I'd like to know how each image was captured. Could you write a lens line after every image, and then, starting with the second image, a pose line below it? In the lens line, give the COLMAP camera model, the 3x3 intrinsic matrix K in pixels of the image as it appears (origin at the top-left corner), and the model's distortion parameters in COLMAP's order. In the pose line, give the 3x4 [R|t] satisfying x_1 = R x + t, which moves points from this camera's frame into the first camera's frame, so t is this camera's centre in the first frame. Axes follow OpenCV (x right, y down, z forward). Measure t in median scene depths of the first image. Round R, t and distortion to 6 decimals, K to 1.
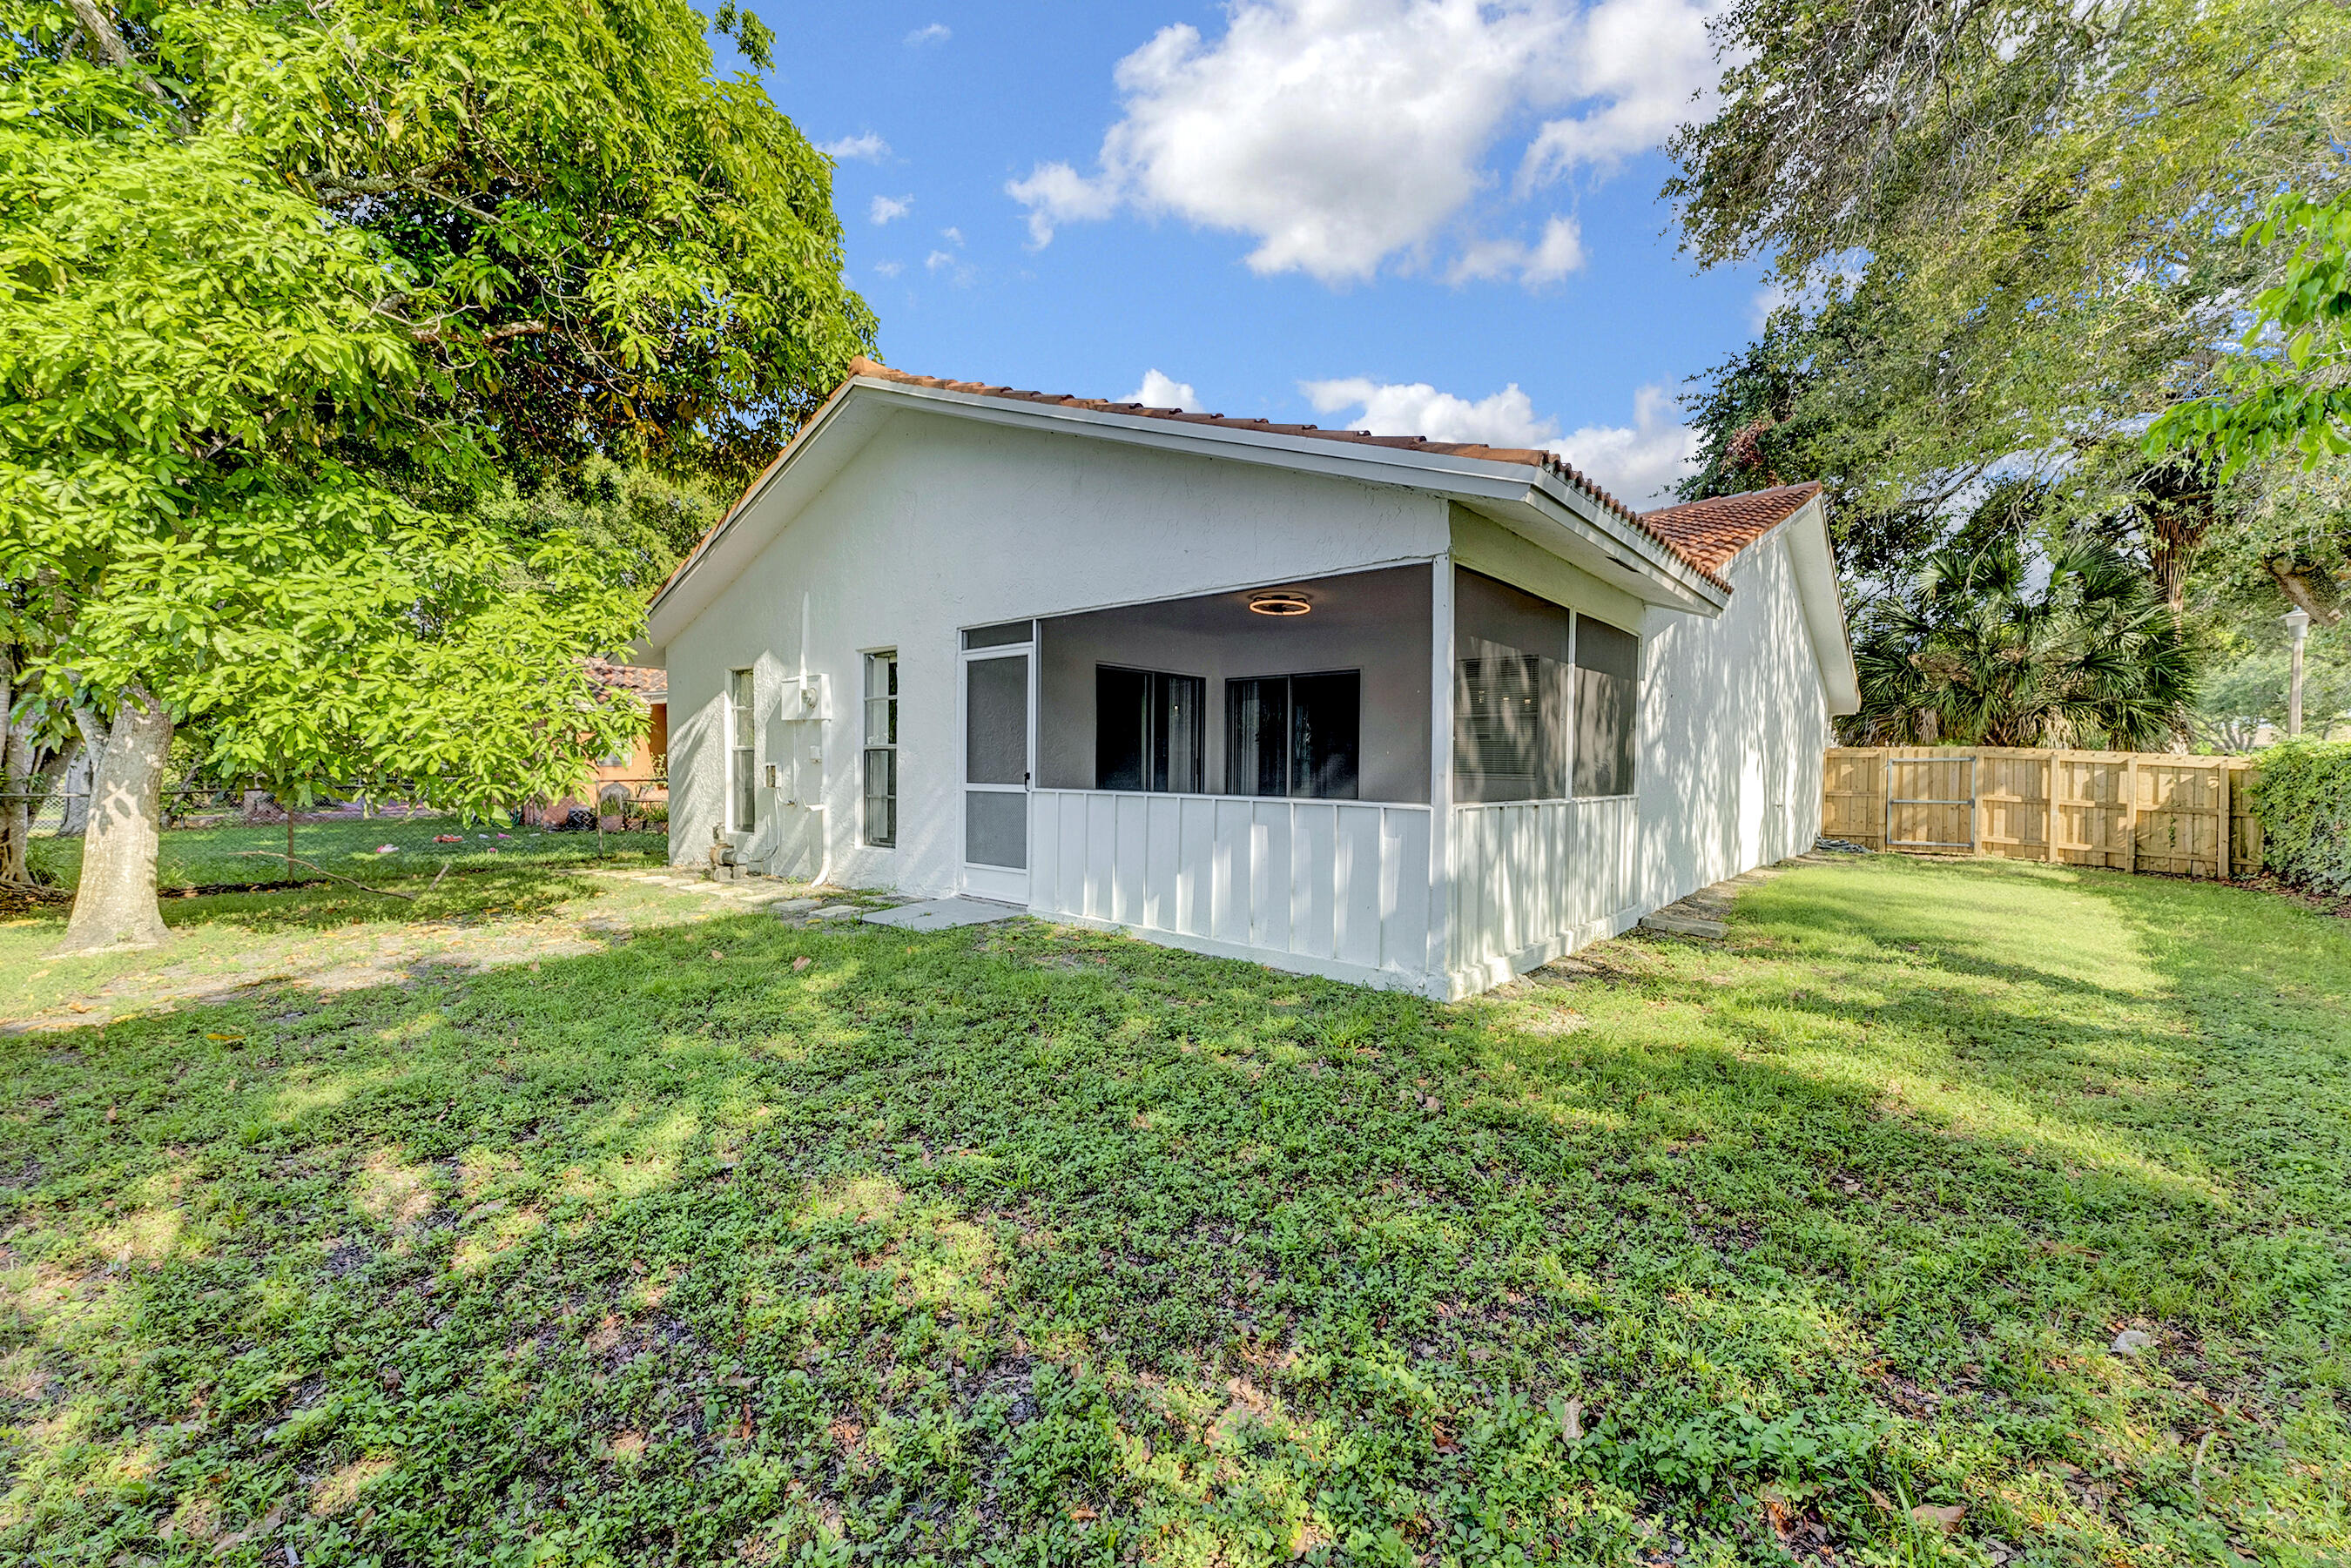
lens RADIAL K [[948.5, 0, 1175.5], [0, 948.5, 784.0], [0, 0, 1]] dist [0.003906, 0.000357]
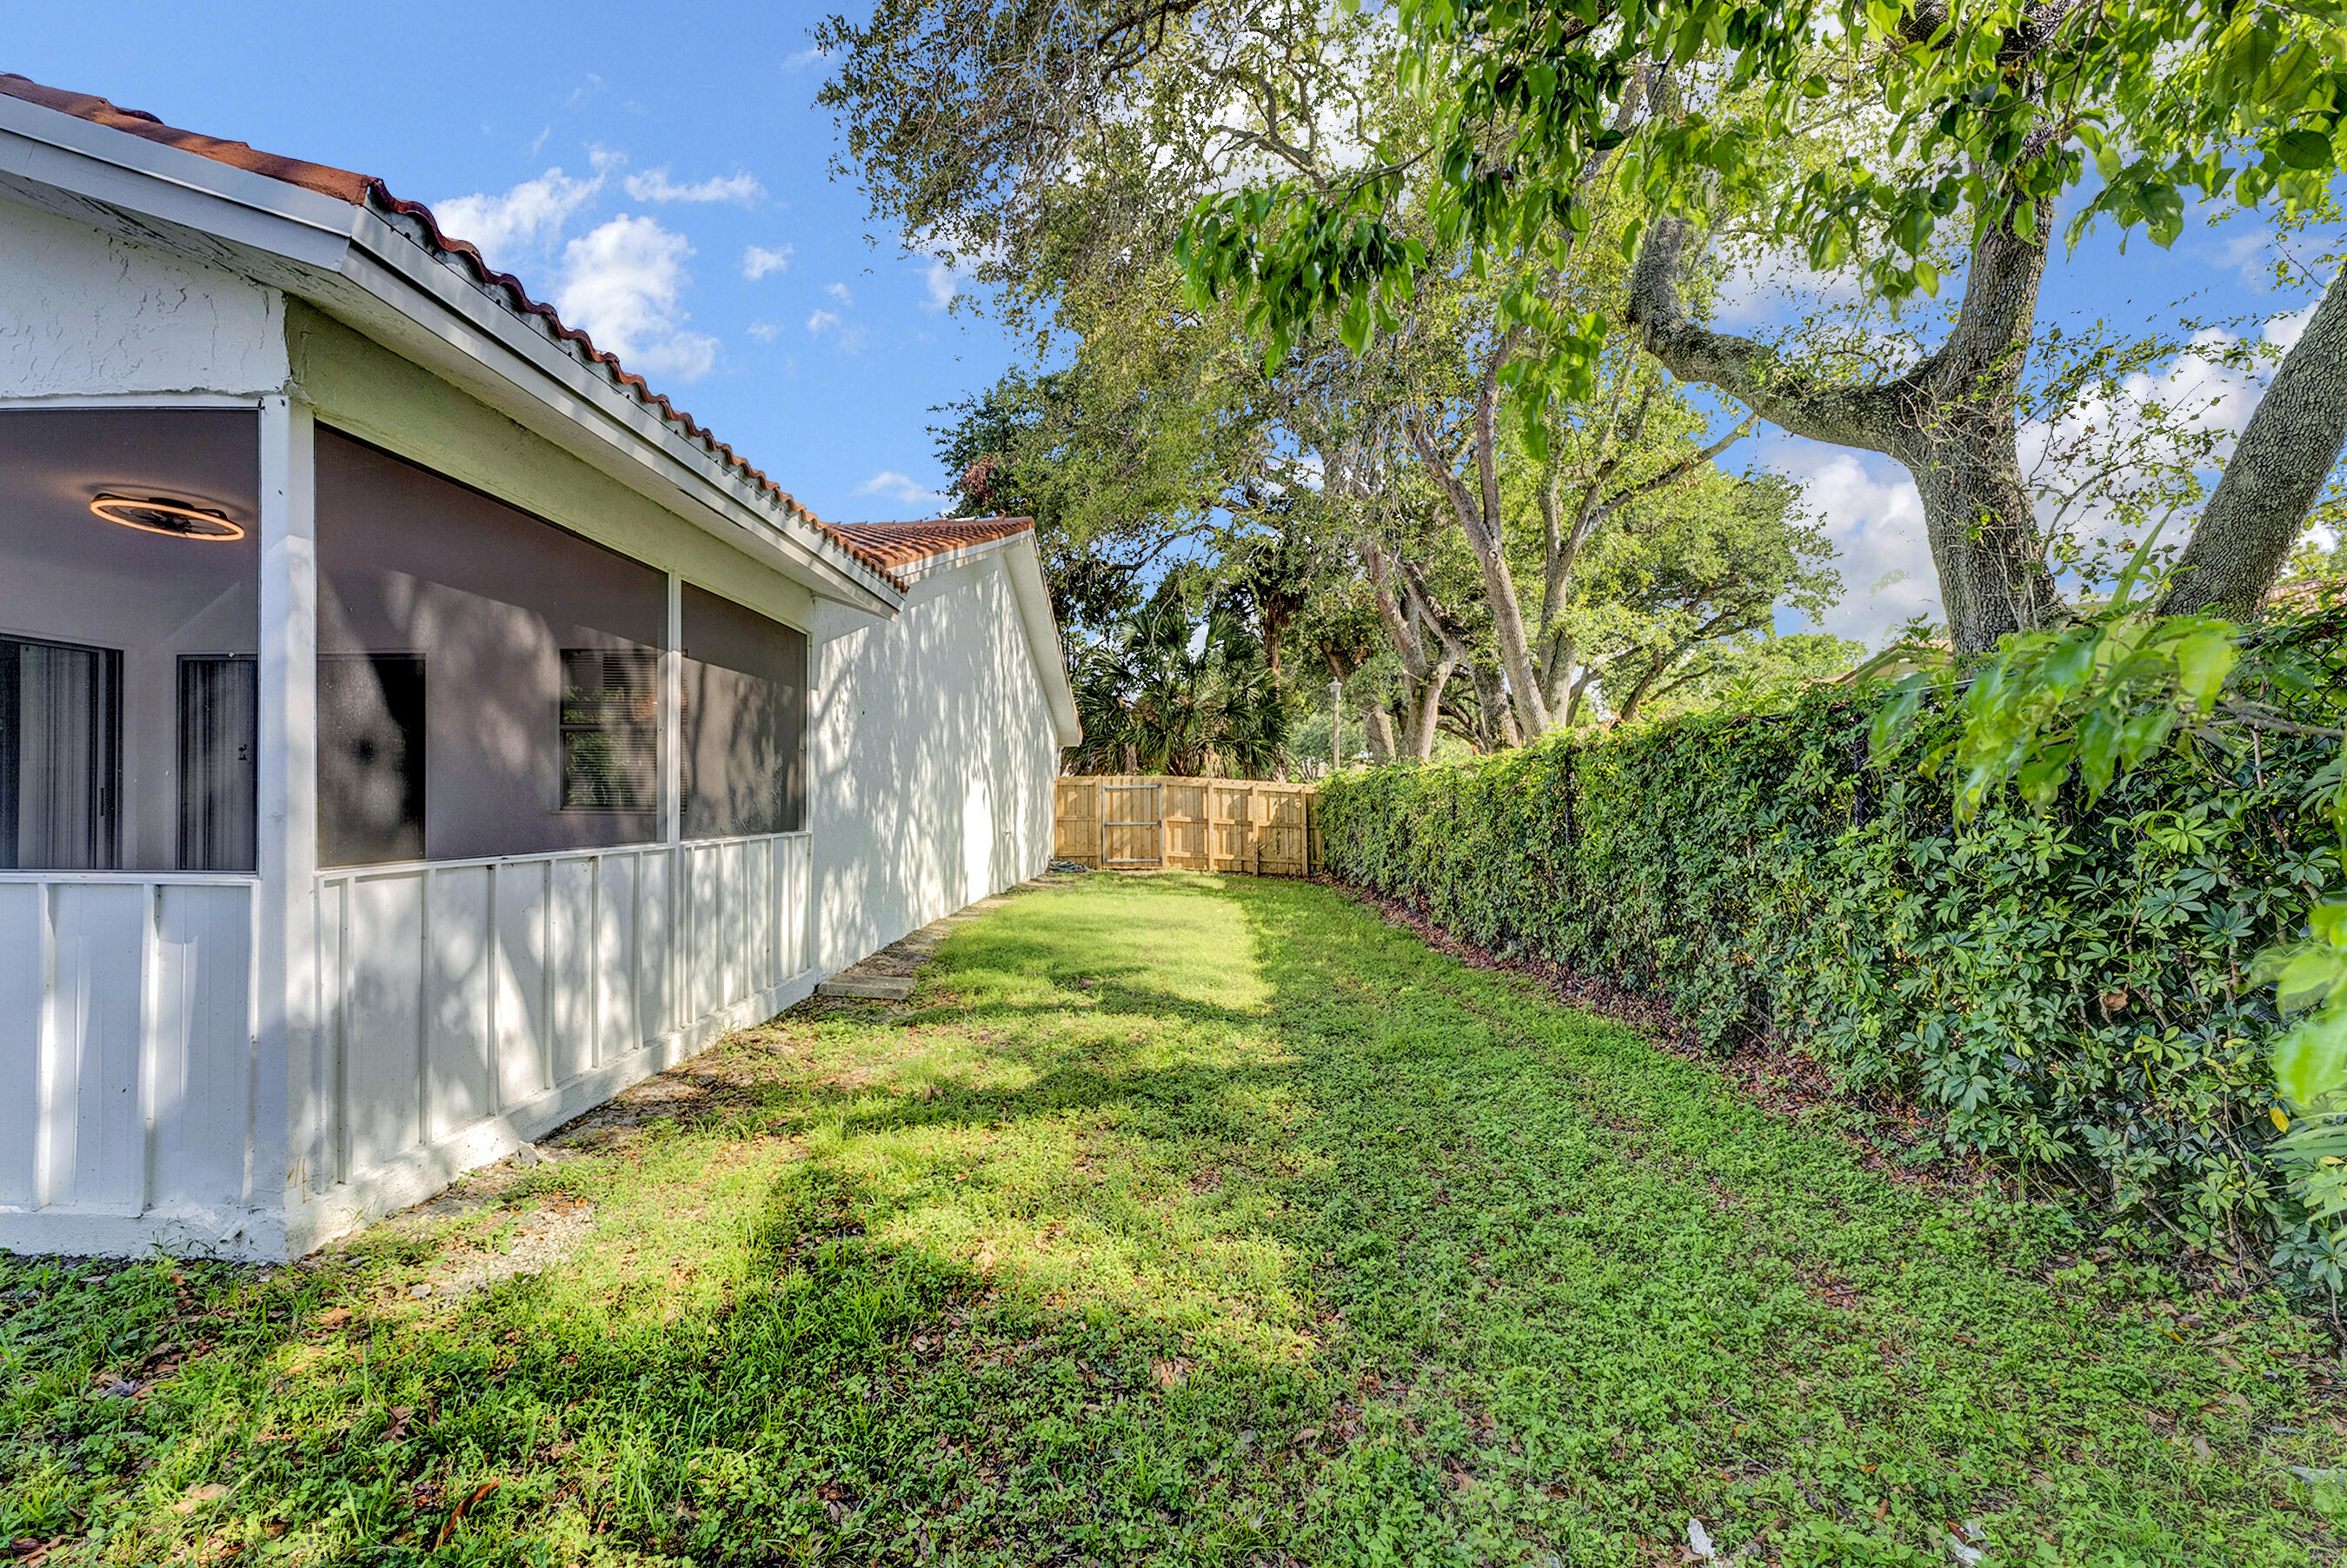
lens RADIAL K [[985.5, 0, 1173.5], [0, 985.5, 784.0], [0, 0, 1]] dist [-0.000535, -0.000424]
pose [[0.764264, -0.002541, 0.644898, 0.118653], [0.022750, 0.999476, -0.023023, -0.001796], [-0.644502, 0.032267, 0.763922, 0.105456]]
